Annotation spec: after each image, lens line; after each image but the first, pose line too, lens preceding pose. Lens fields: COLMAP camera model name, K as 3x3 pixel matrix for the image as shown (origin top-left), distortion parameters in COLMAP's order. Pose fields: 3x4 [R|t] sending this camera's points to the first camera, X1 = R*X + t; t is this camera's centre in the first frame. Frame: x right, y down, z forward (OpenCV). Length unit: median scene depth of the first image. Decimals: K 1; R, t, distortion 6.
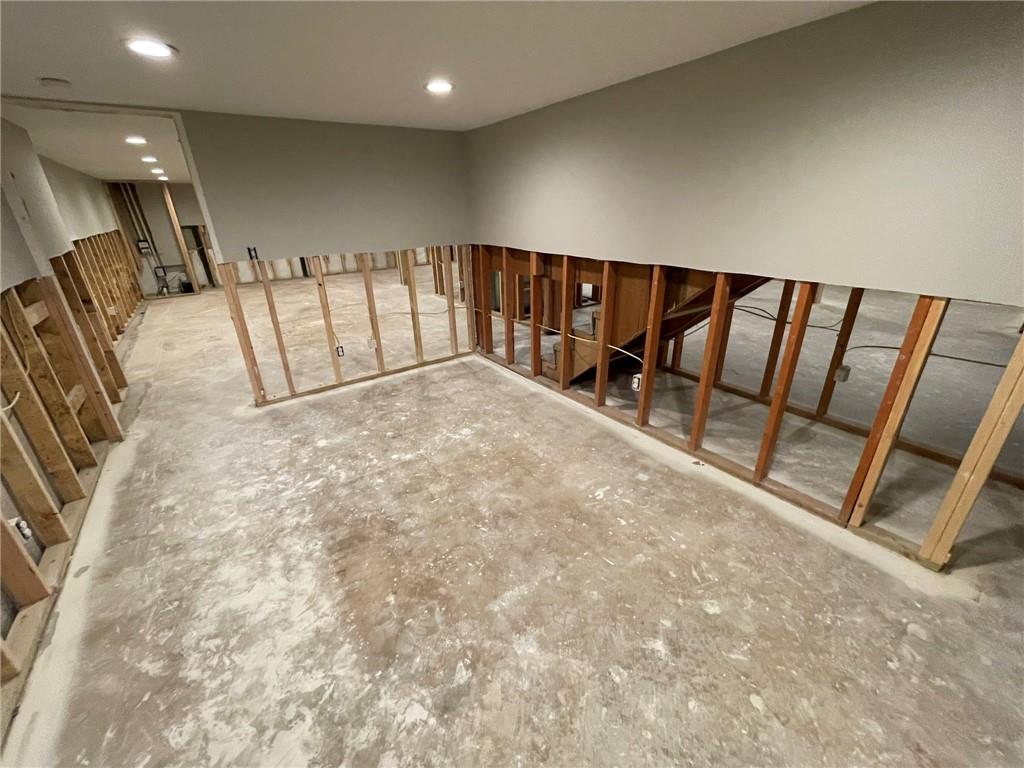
lens RADIAL K [[416.5, 0, 510.2], [0, 416.5, 382.4], [0, 0, 1]] dist [-0.002714, 0.000570]
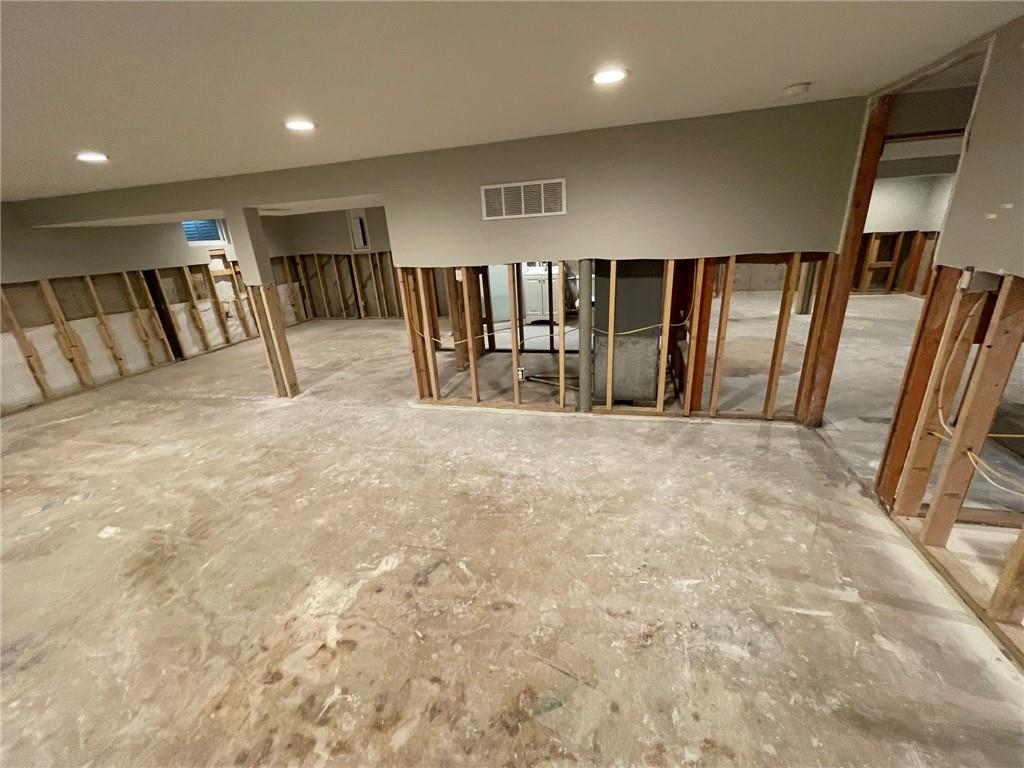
lens RADIAL K [[416.5, 0, 510.3], [0, 416.5, 381.2], [0, 0, 1]] dist [-0.002714, 0.000570]
pose [[0.768035, -0.235219, 0.595646, -1.206600], [0.285609, 0.958292, 0.010159, -0.632771], [-0.573193, 0.162319, 0.803183, 1.558443]]
